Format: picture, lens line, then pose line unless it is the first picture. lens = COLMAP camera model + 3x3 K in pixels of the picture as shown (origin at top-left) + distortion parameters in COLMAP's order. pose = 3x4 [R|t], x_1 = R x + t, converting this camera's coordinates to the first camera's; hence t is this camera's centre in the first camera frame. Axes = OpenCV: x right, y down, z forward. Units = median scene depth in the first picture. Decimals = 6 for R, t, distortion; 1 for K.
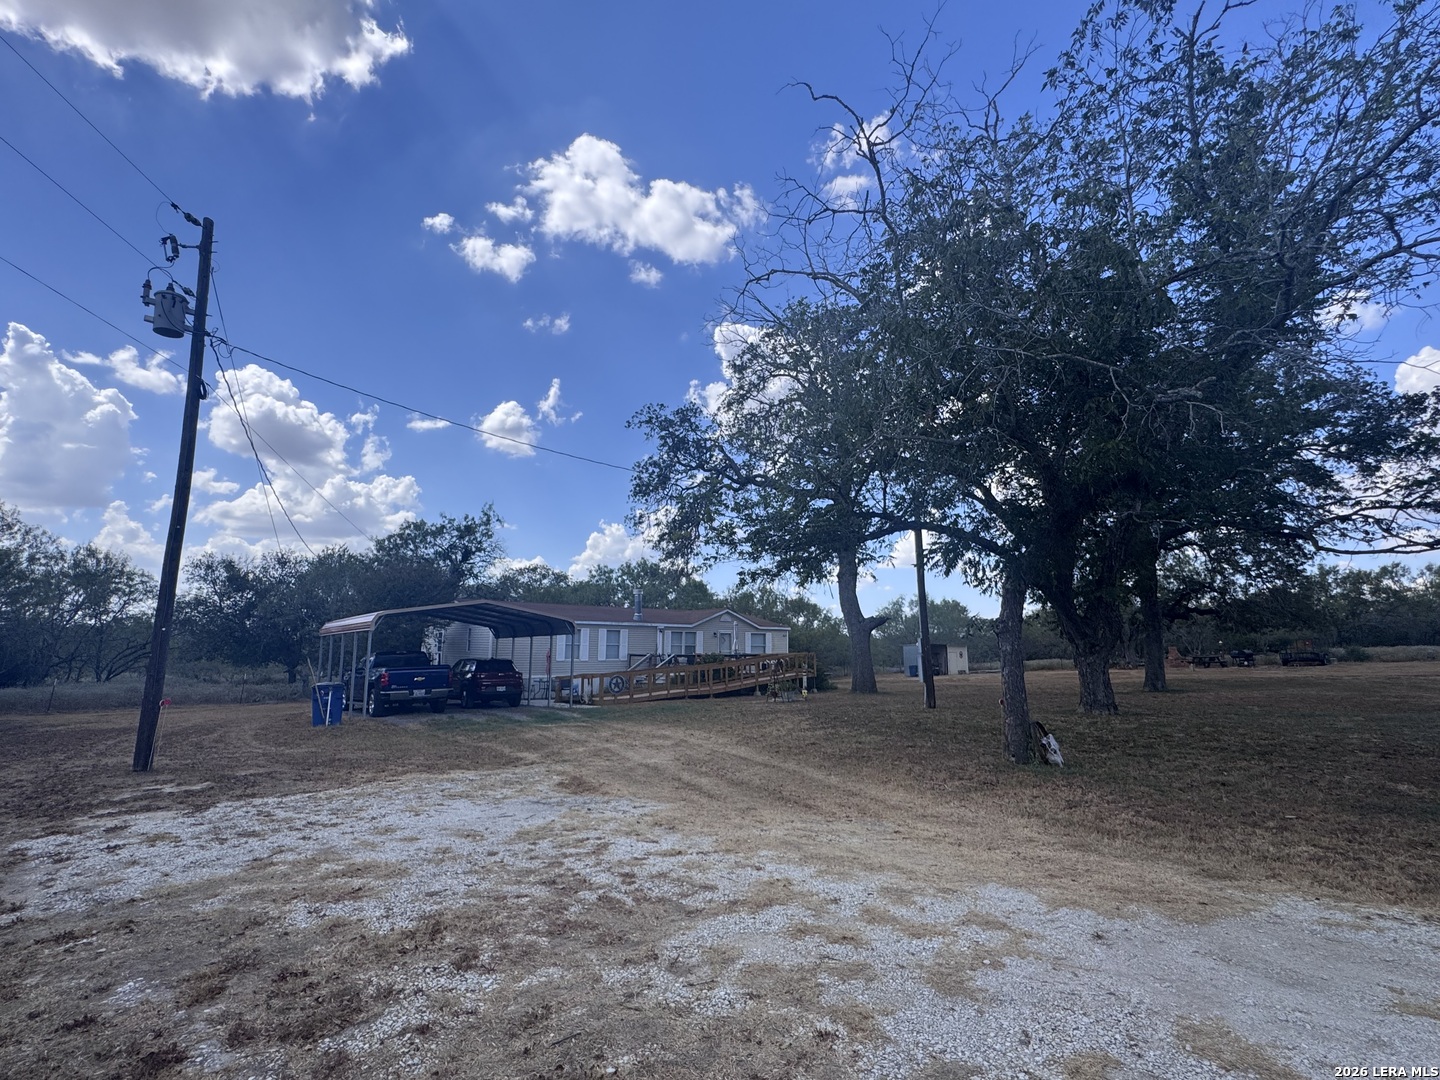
lens RADIAL K [[673.0, 0, 720.0], [0, 673.0, 540.0], [0, 0, 1]] dist [0.008748, -0.000283]
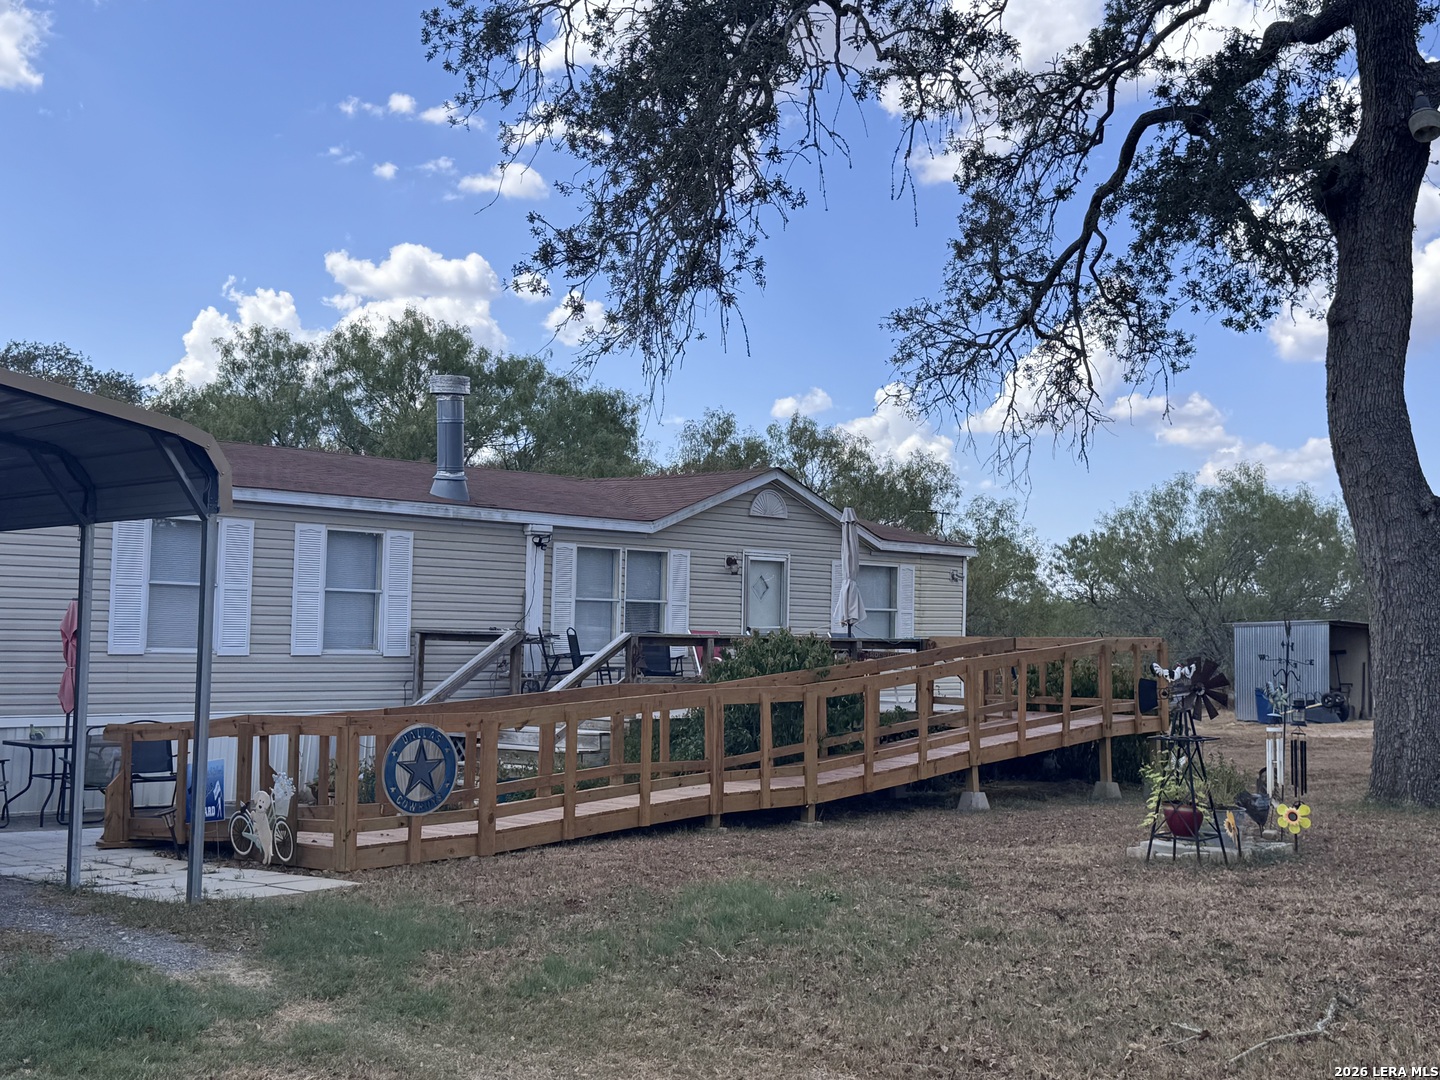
lens RADIAL K [[1763.7, 0, 725.3], [0, 1763.7, 538.3], [0, 0, 1]] dist [0.190584, -0.366062]
pose [[0.994954, 0.021506, 0.097999, -0.087401], [-0.031831, 0.993958, 0.105046, 0.064020], [-0.095148, -0.107635, 0.989627, 0.350054]]
